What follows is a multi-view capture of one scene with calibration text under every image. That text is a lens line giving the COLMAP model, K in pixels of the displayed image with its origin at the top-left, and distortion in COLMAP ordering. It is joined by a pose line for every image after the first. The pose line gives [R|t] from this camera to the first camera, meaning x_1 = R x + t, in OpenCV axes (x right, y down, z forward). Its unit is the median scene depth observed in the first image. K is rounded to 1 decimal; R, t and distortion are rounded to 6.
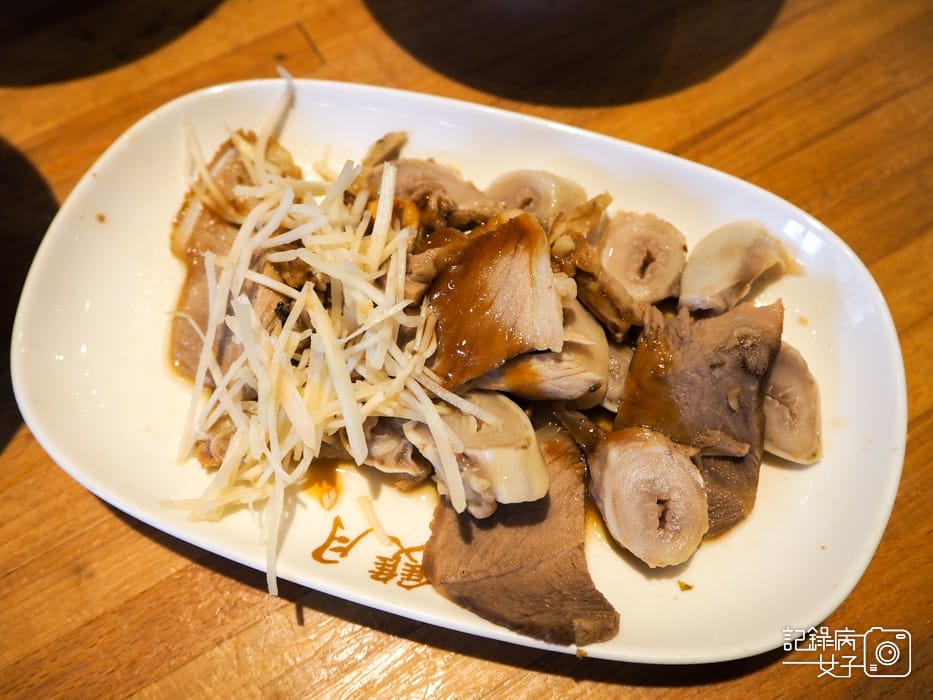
lens RADIAL K [[885.4, 0, 466.5], [0, 885.4, 350.0], [0, 0, 1]] dist [0.001237, -0.005942]
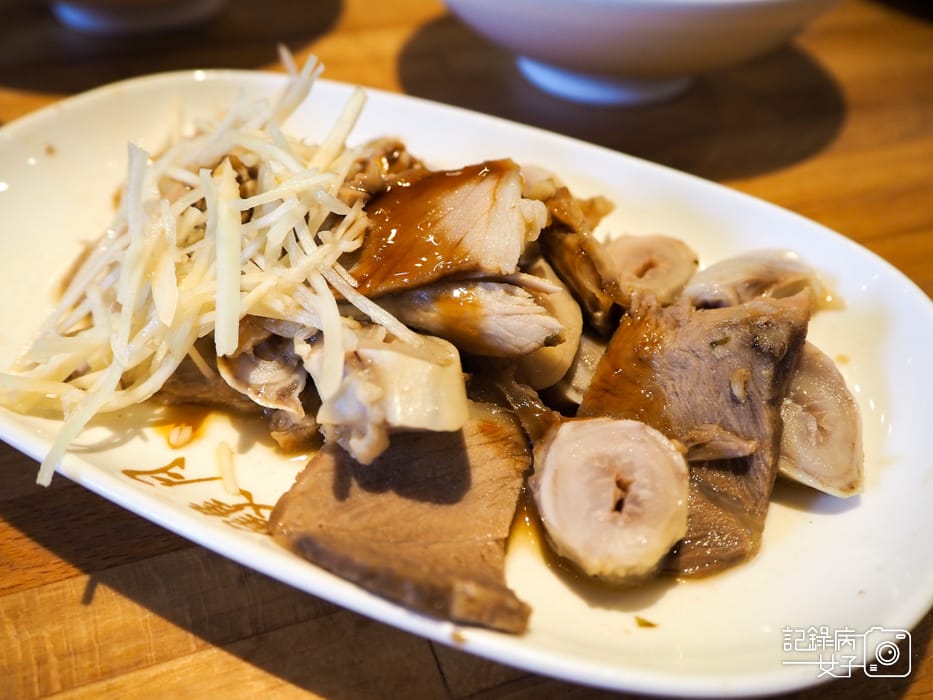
lens RADIAL K [[885.4, 0, 466.5], [0, 885.4, 350.0], [0, 0, 1]] dist [0.001237, -0.005942]
pose [[0.982948, 0.149766, -0.106696, 0.152255], [-0.180228, 0.899792, -0.397356, 0.360201], [0.036493, 0.409810, 0.911441, 0.305821]]
